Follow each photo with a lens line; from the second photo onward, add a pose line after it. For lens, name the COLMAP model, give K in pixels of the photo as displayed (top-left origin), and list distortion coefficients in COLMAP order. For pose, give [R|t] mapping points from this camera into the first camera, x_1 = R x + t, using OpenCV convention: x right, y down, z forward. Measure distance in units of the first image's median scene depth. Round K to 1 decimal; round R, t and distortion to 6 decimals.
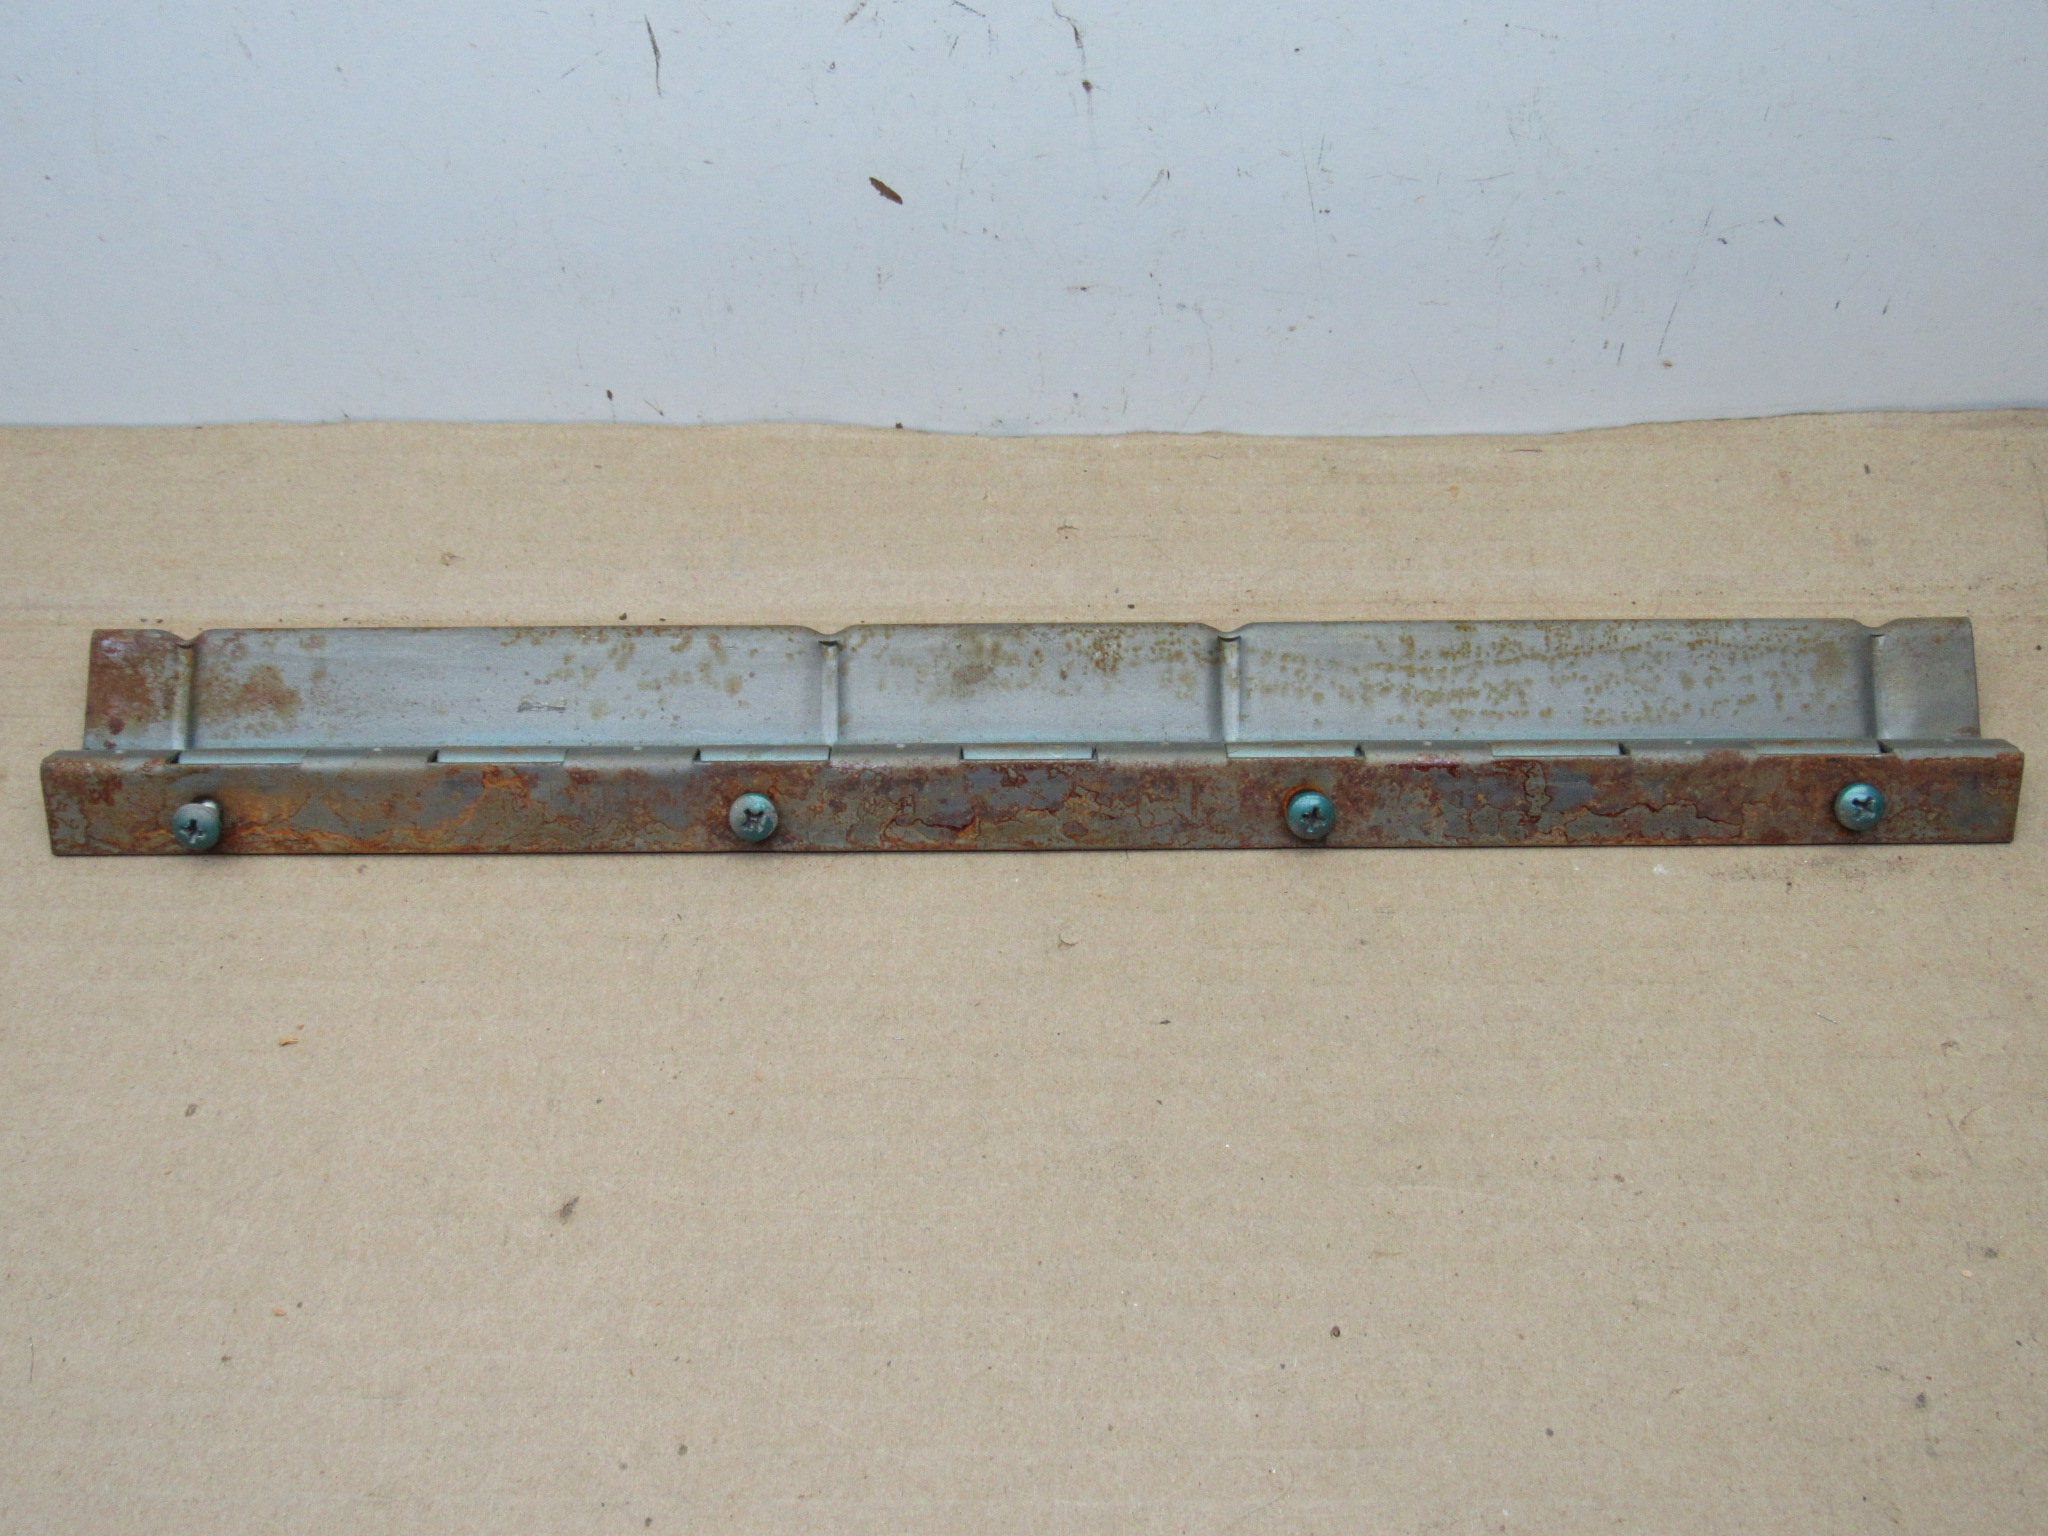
lens RADIAL K [[2263.3, 0, 1022.6], [0, 2263.3, 780.0], [0, 0, 1]] dist [-0.018517, 0.000000]
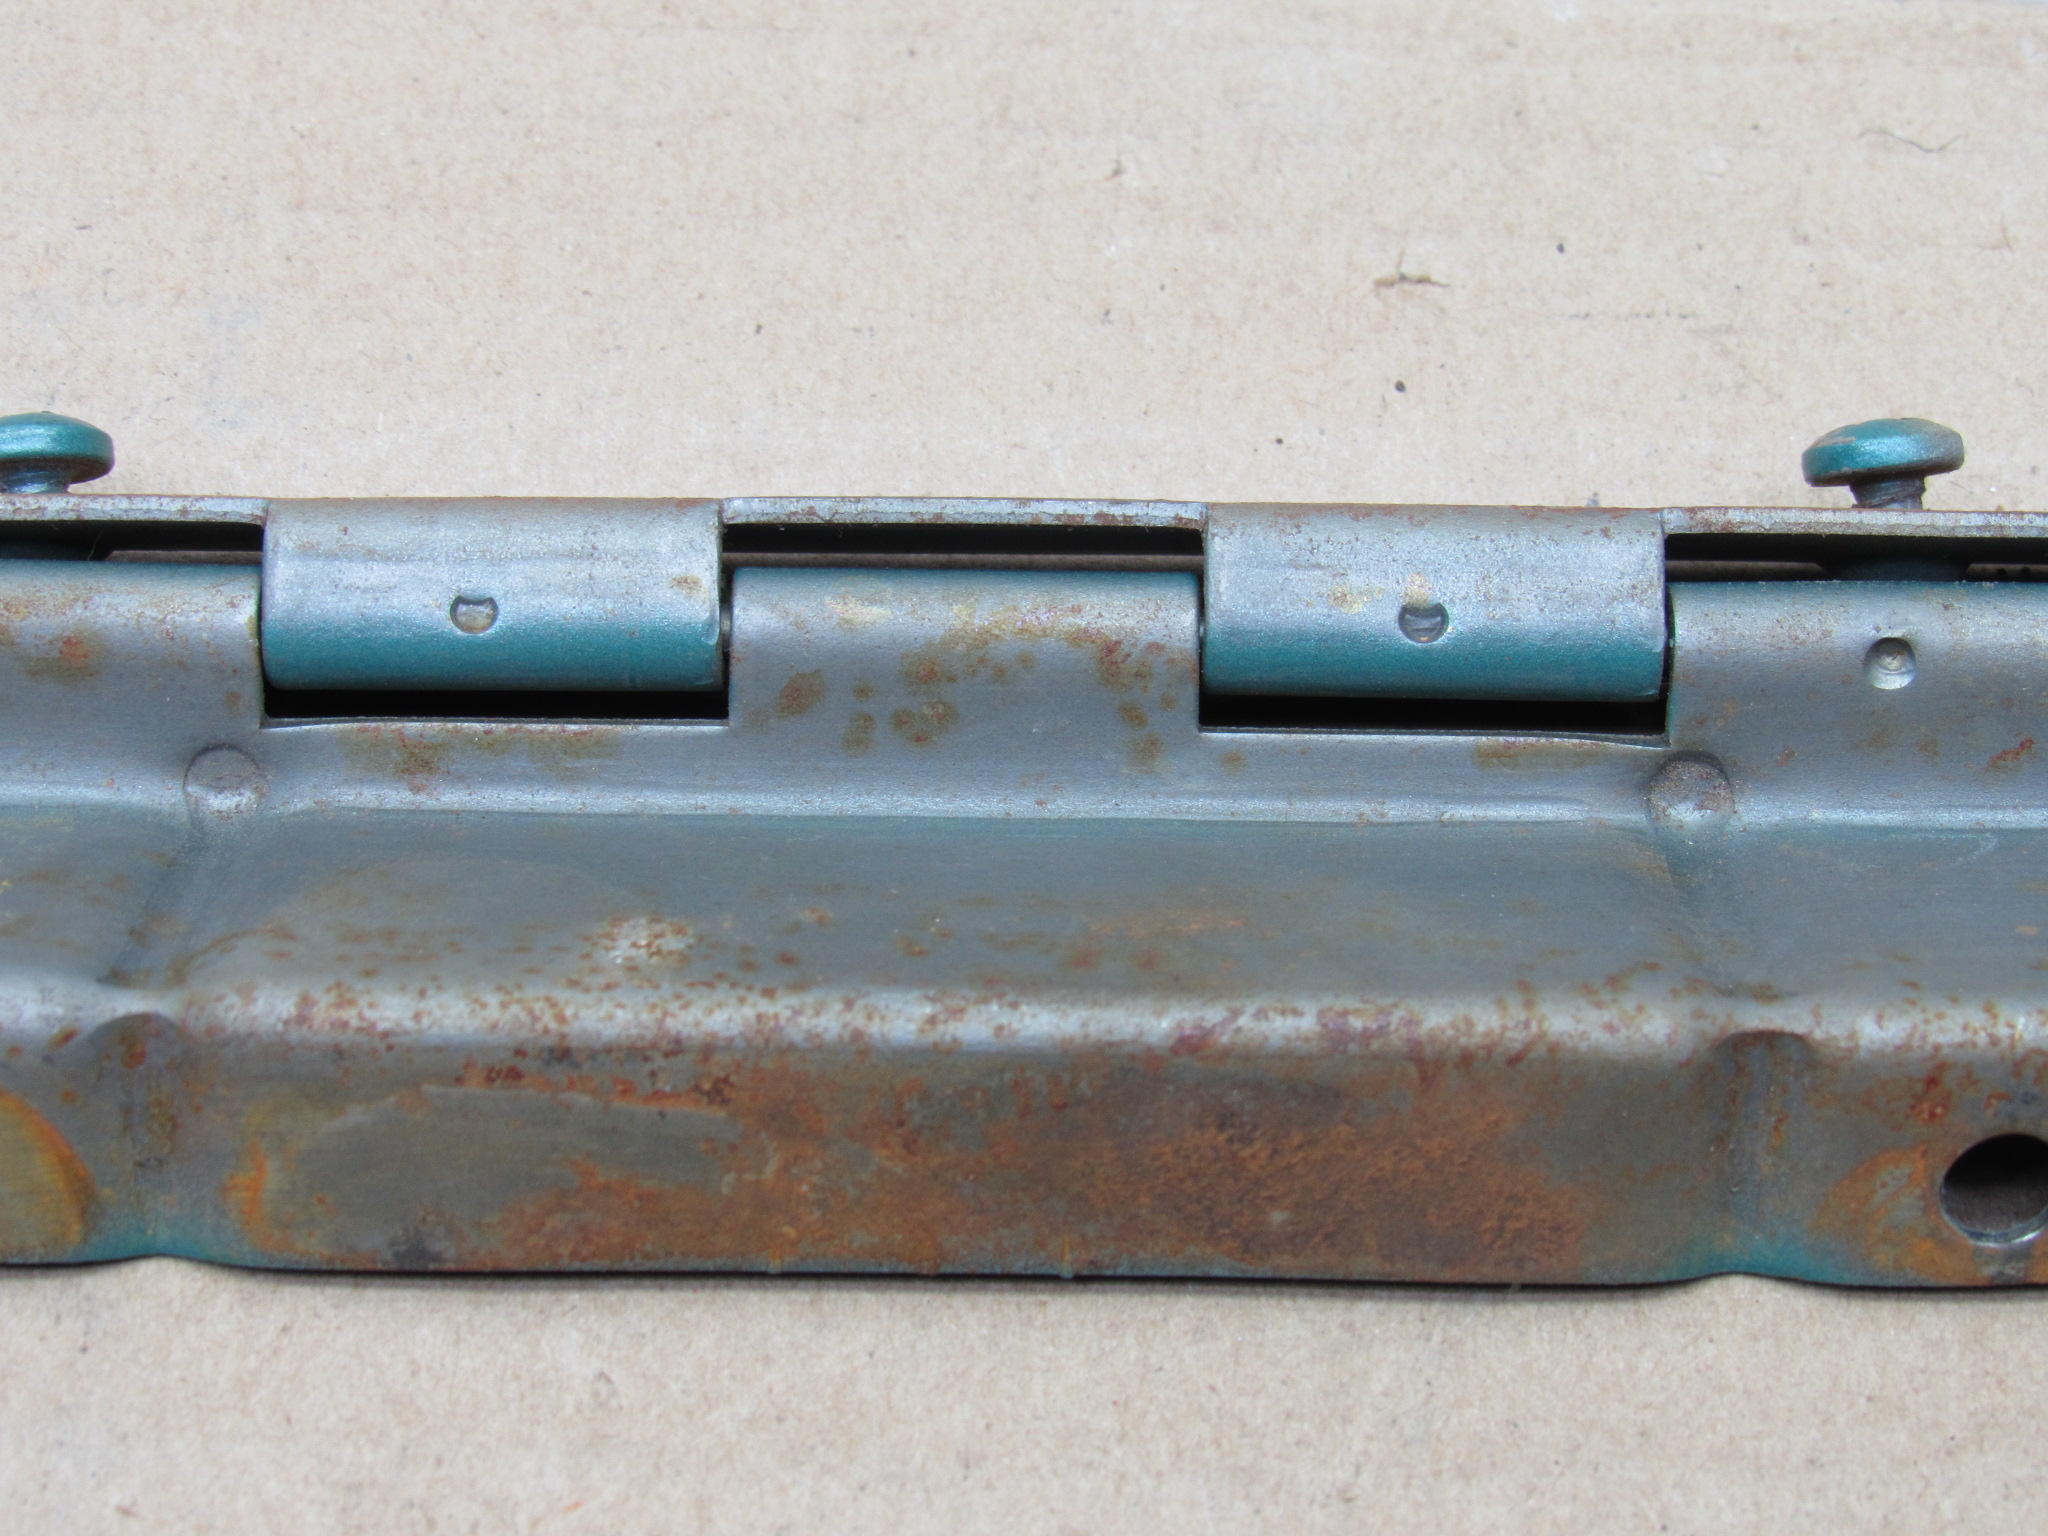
lens RADIAL K [[4116.3, 0, 1024.8], [0, 4116.3, 768.7], [0, 0, 1]] dist [-0.000553, 0.000000]
pose [[0.999791, 0.020418, 0.000759, -0.026850], [-0.020362, 0.998728, -0.046125, -0.026296], [-0.001700, 0.046100, 0.998935, 0.488458]]
